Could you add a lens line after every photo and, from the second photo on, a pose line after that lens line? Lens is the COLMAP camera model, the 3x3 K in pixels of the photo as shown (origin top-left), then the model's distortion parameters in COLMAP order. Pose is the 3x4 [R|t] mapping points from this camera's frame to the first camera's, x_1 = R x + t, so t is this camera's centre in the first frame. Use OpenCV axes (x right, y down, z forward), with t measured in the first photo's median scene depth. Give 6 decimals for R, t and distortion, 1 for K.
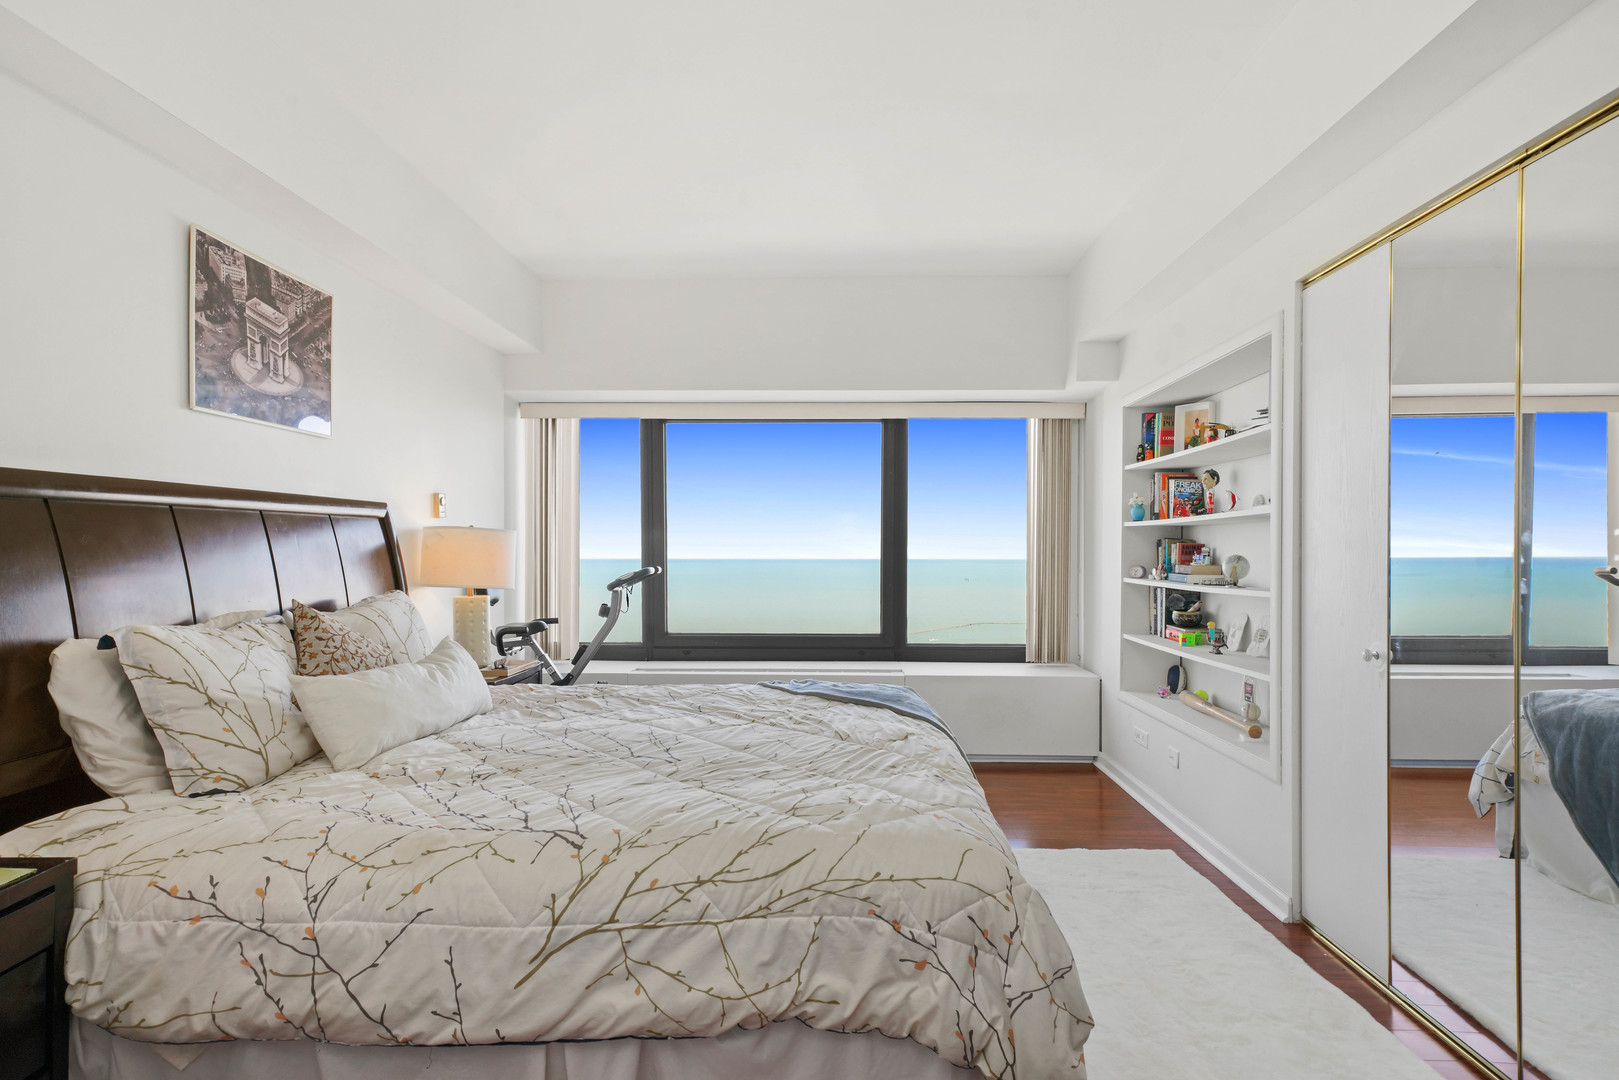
lens RADIAL K [[901.5, 0, 804.7], [0, 901.5, 546.3], [0, 0, 1]] dist [0.026306, 0.000193]
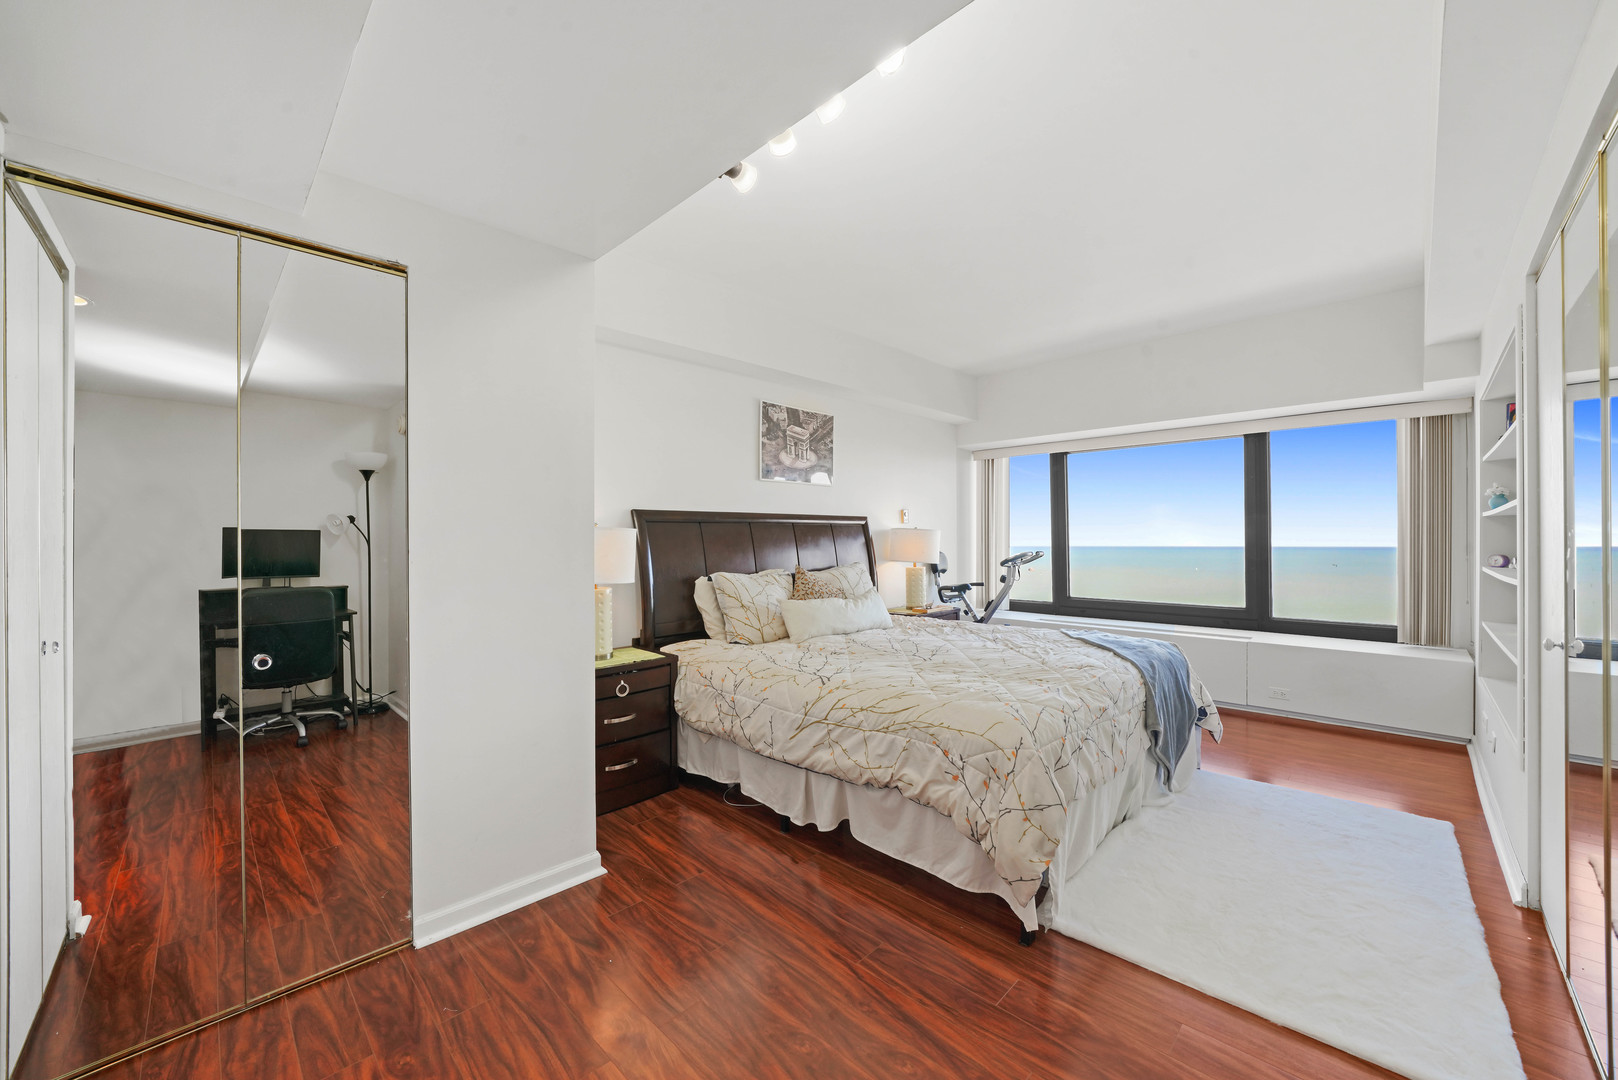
lens RADIAL K [[607.7, 0, 809.4], [0, 607.7, 532.0], [0, 0, 1]] dist [-0.001008, -0.000244]
pose [[0.736190, -0.013001, -0.676650, 0.433588], [0.006365, 0.999904, -0.012287, -0.000624], [0.676745, 0.004738, 0.736202, -0.035565]]
